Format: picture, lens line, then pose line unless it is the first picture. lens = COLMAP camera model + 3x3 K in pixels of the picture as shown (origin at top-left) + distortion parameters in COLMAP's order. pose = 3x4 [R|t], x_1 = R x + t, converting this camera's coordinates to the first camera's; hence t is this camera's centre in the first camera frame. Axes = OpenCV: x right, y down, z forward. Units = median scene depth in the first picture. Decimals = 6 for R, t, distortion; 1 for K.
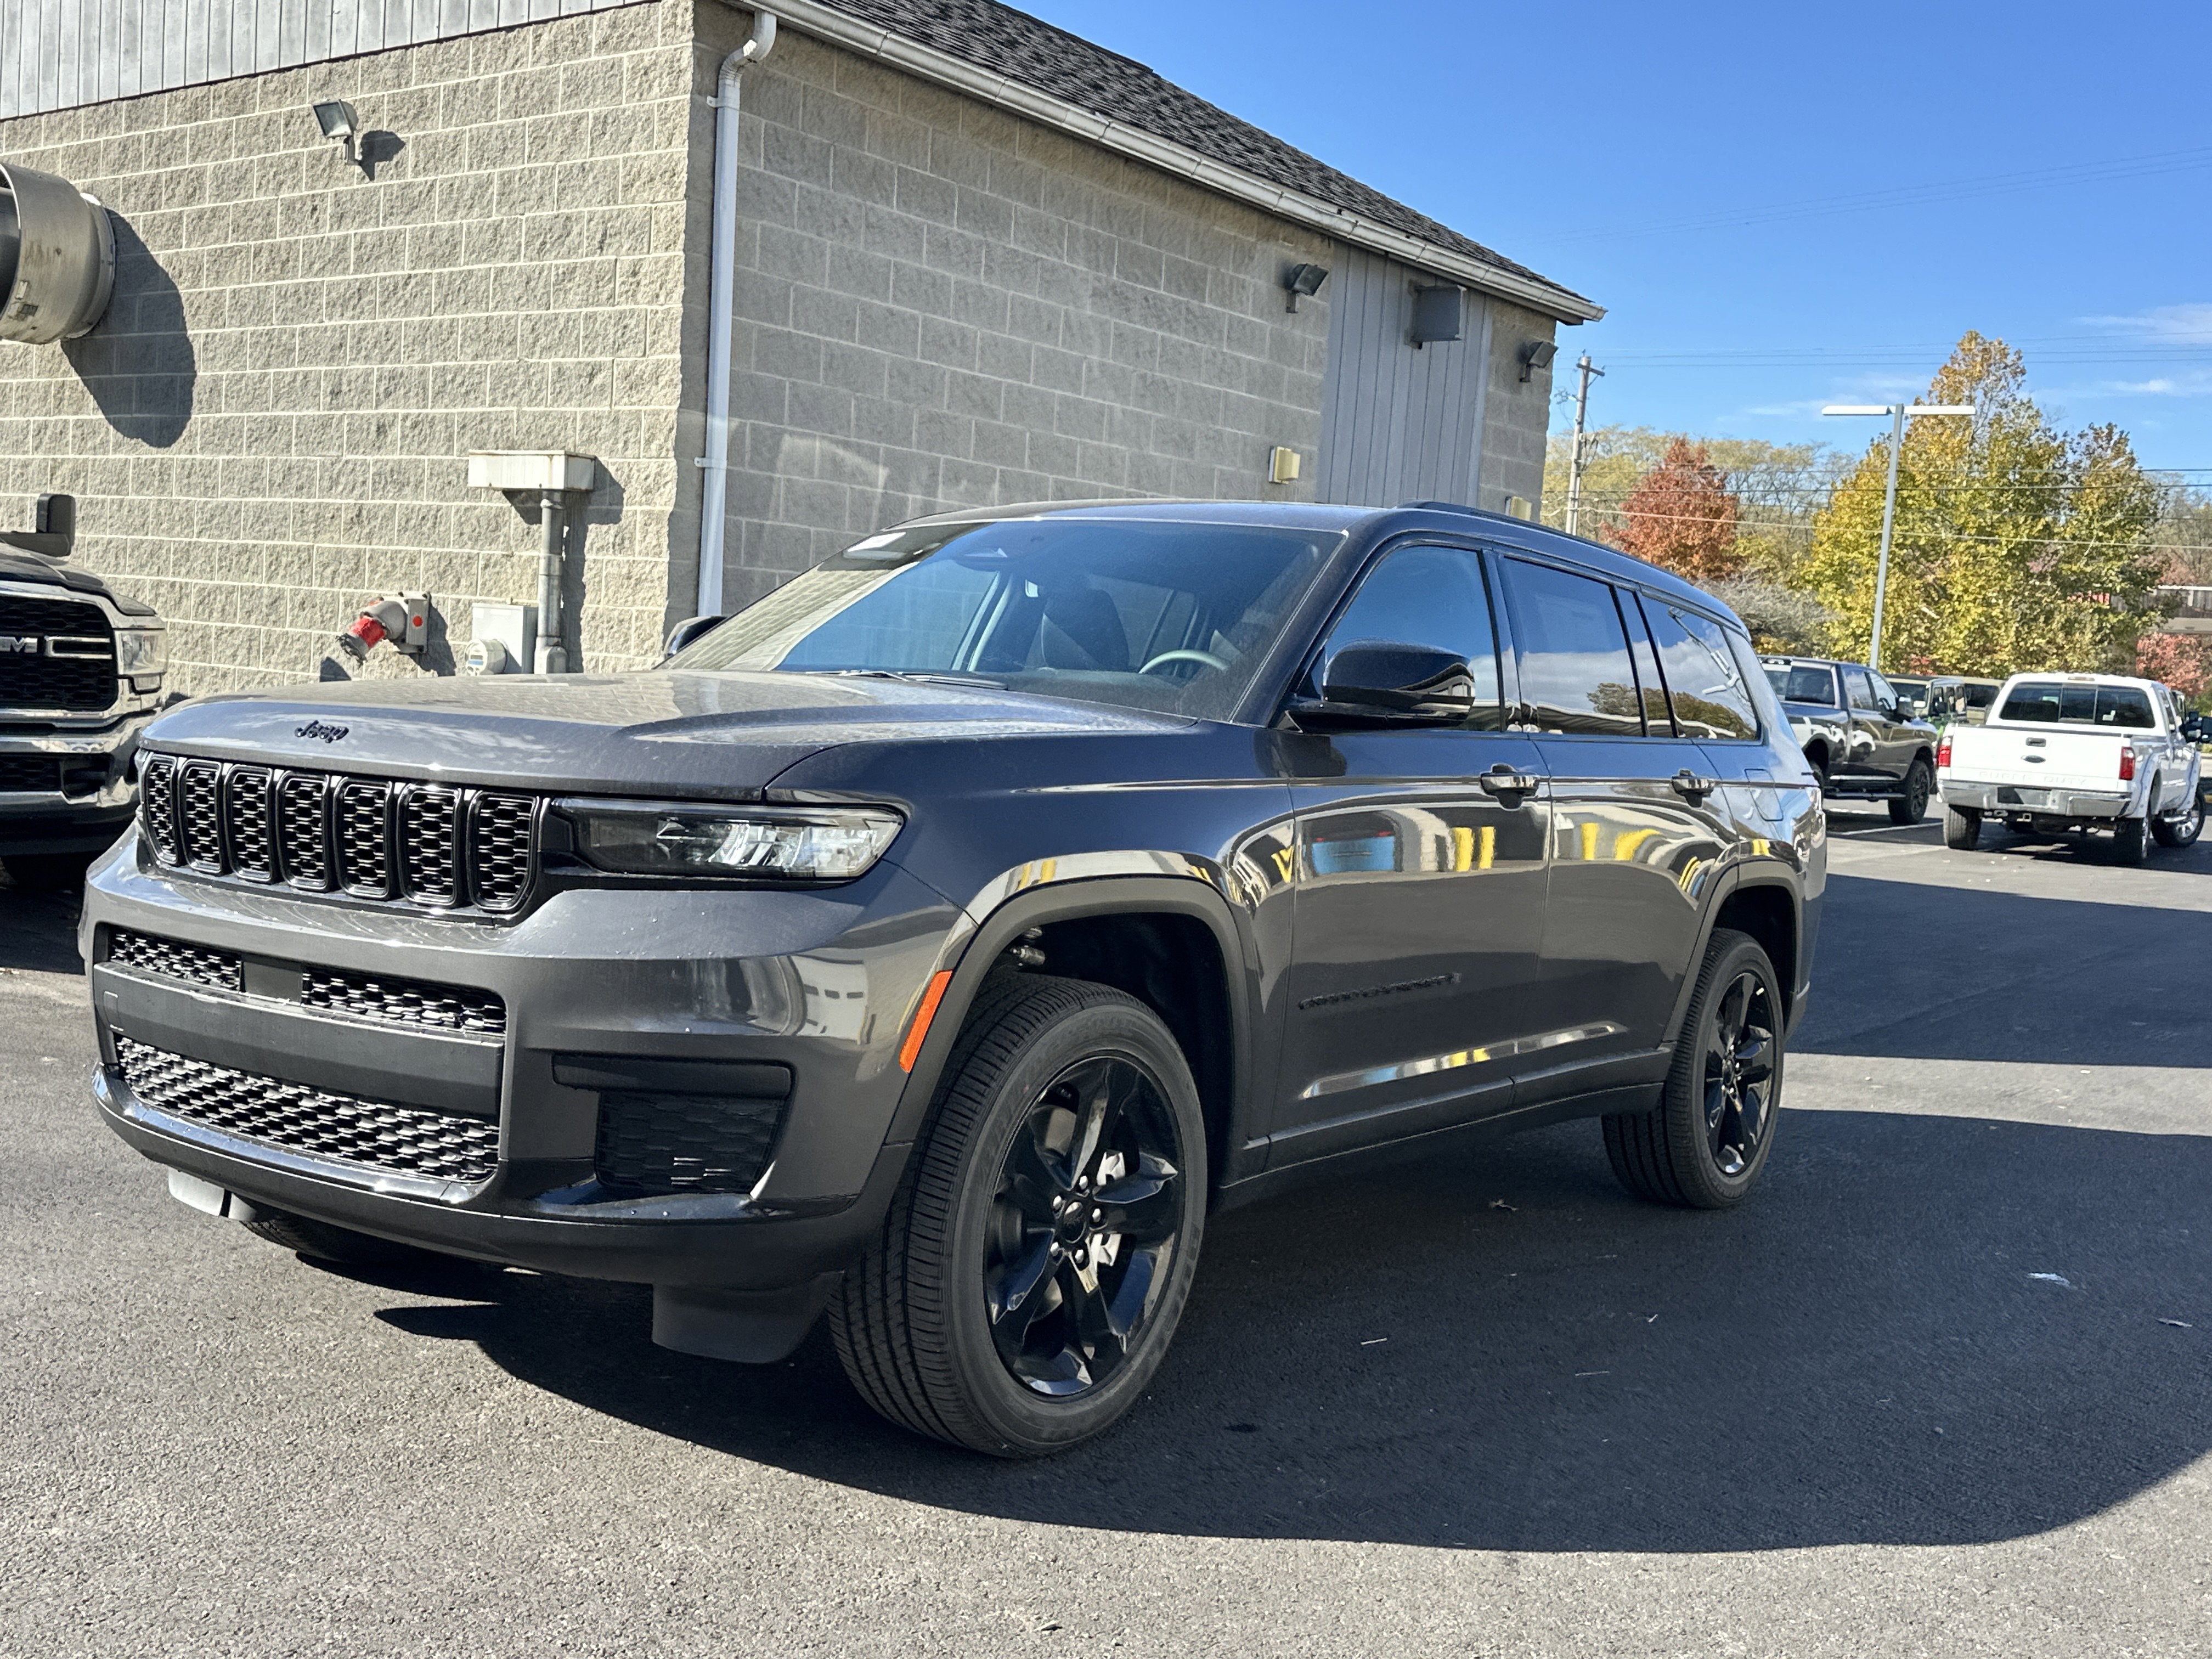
lens RADIAL K [[2343.5, 0, 1040.4], [0, 2343.5, 816.6], [0, 0, 1]] dist [0.067261, 0.000000]
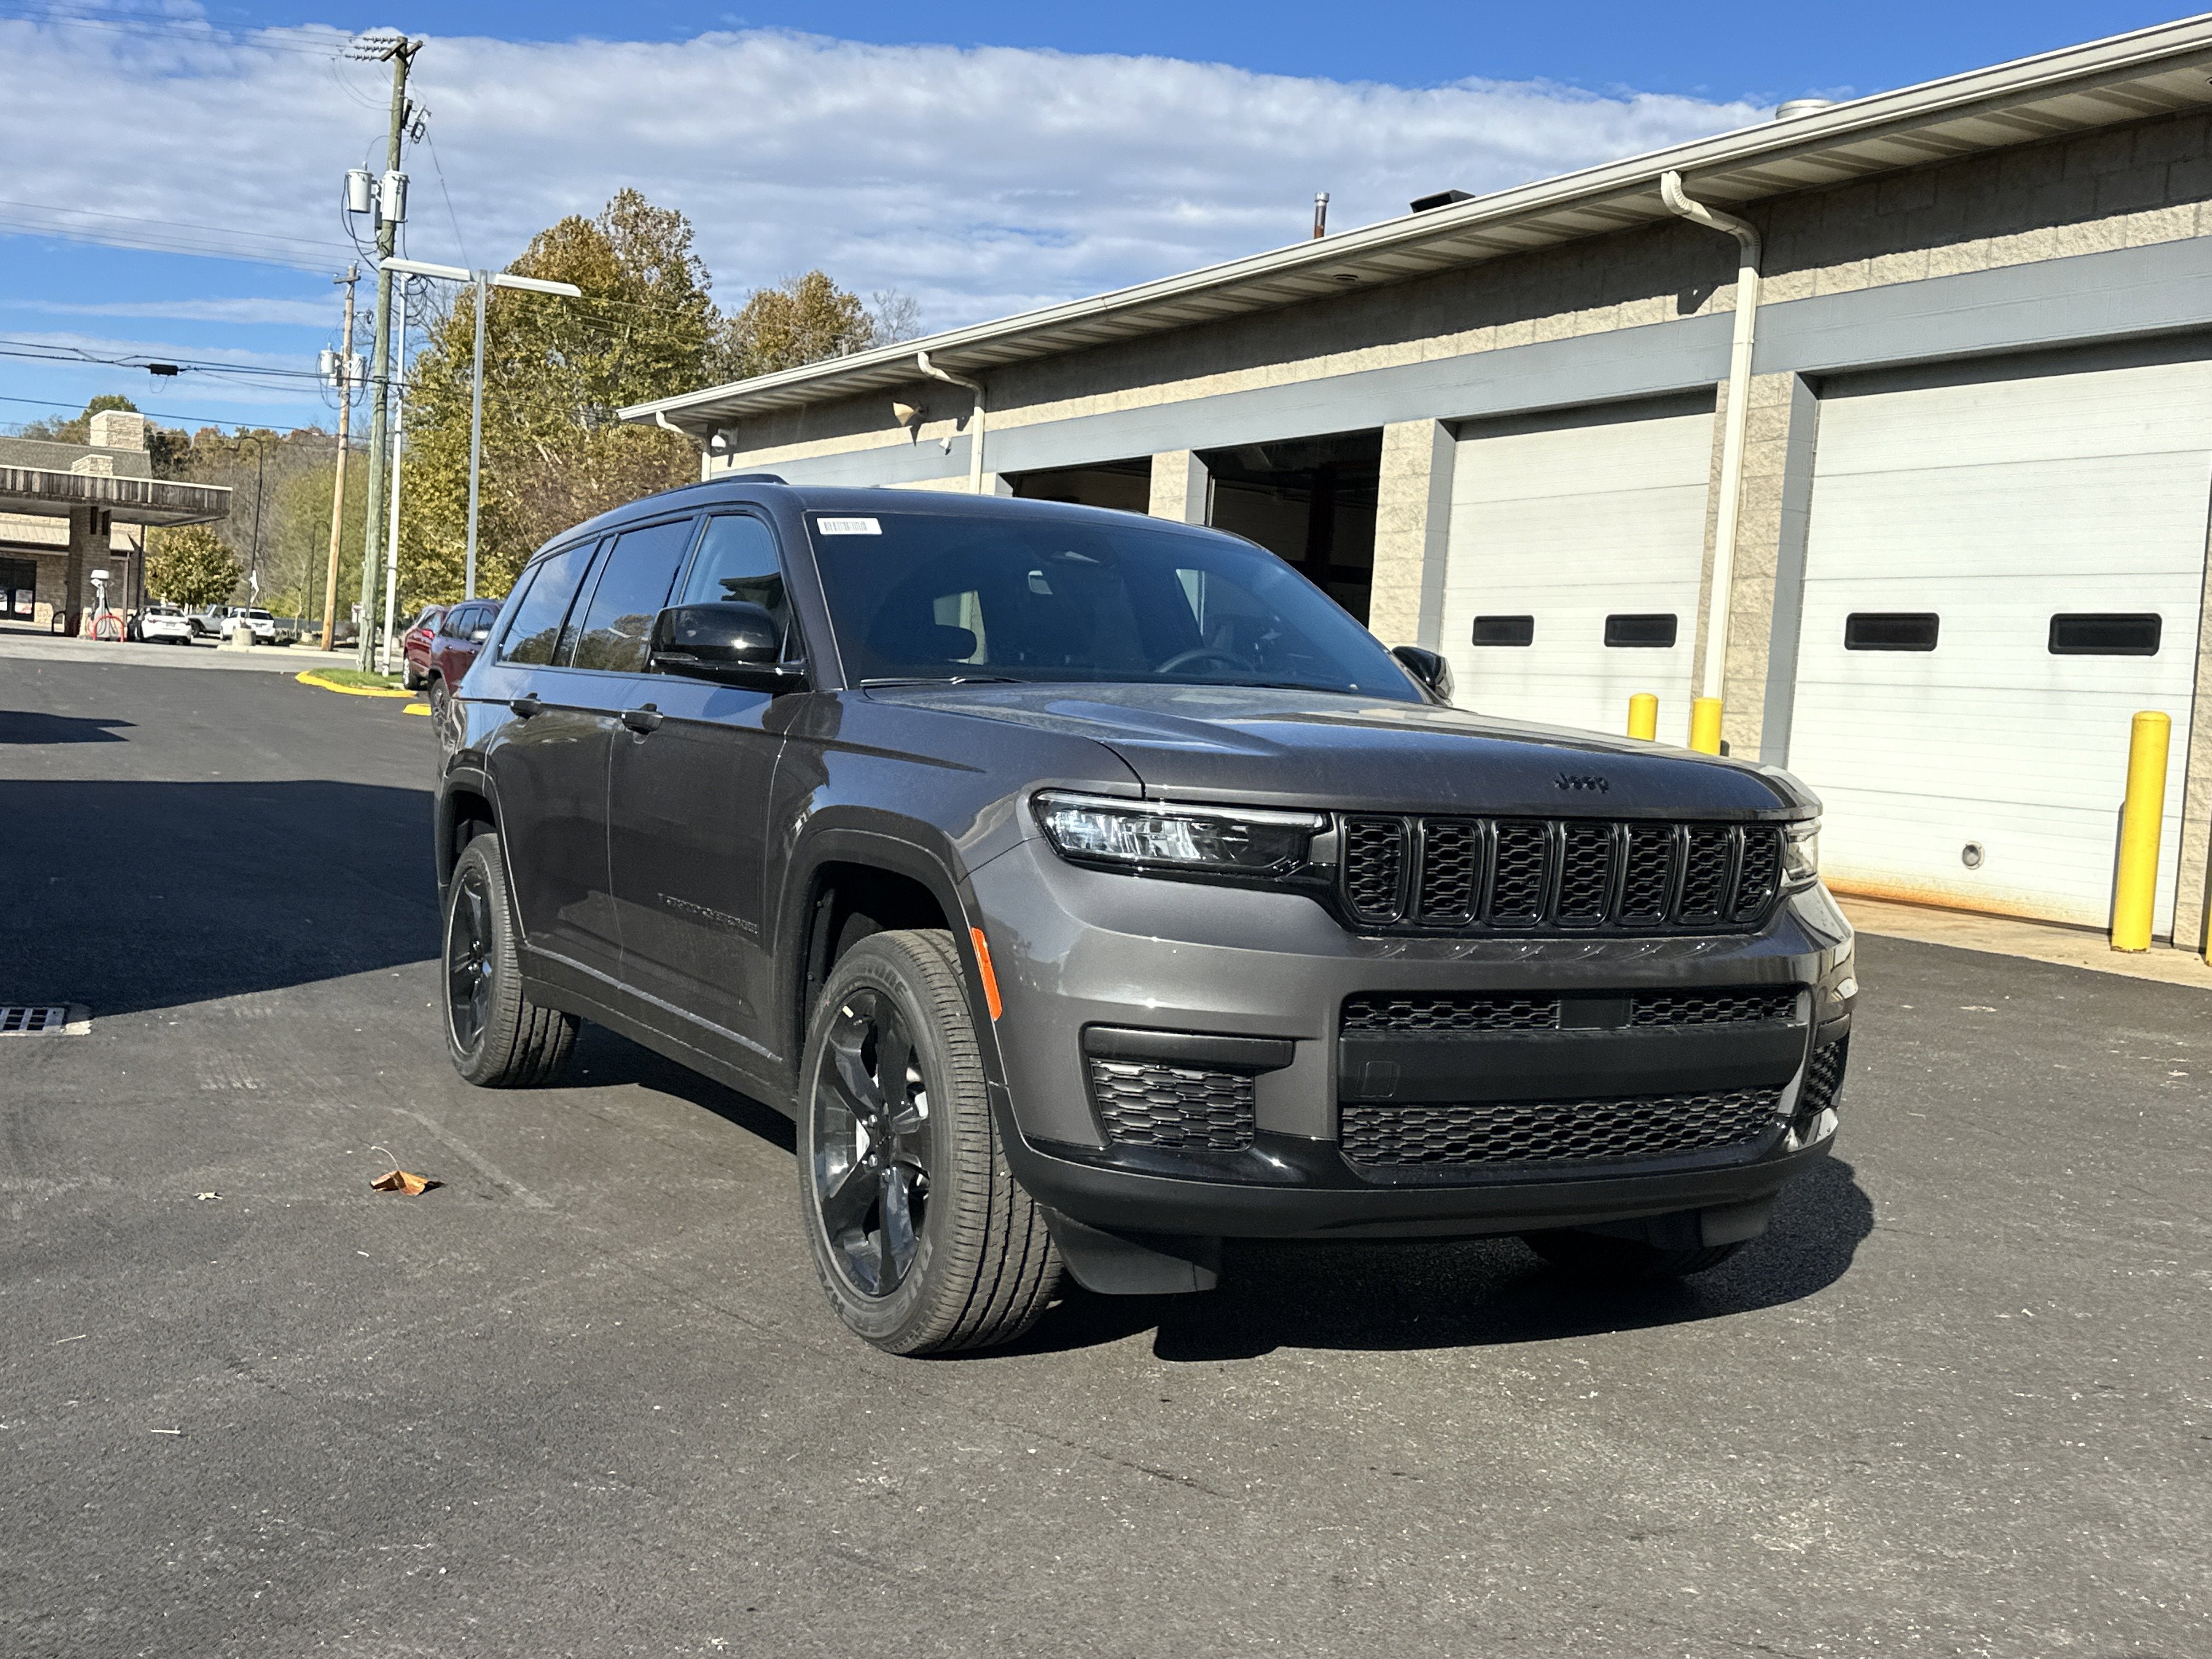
lens RADIAL K [[2343.5, 0, 1115.7], [0, 2343.5, 833.0], [0, 0, 1]] dist [0.067261, 0.000000]
pose [[0.421619, -0.088616, 0.902433, -0.513266], [0.018489, 0.995846, 0.089151, -0.042169], [-0.906585, -0.020903, 0.421506, 0.273168]]
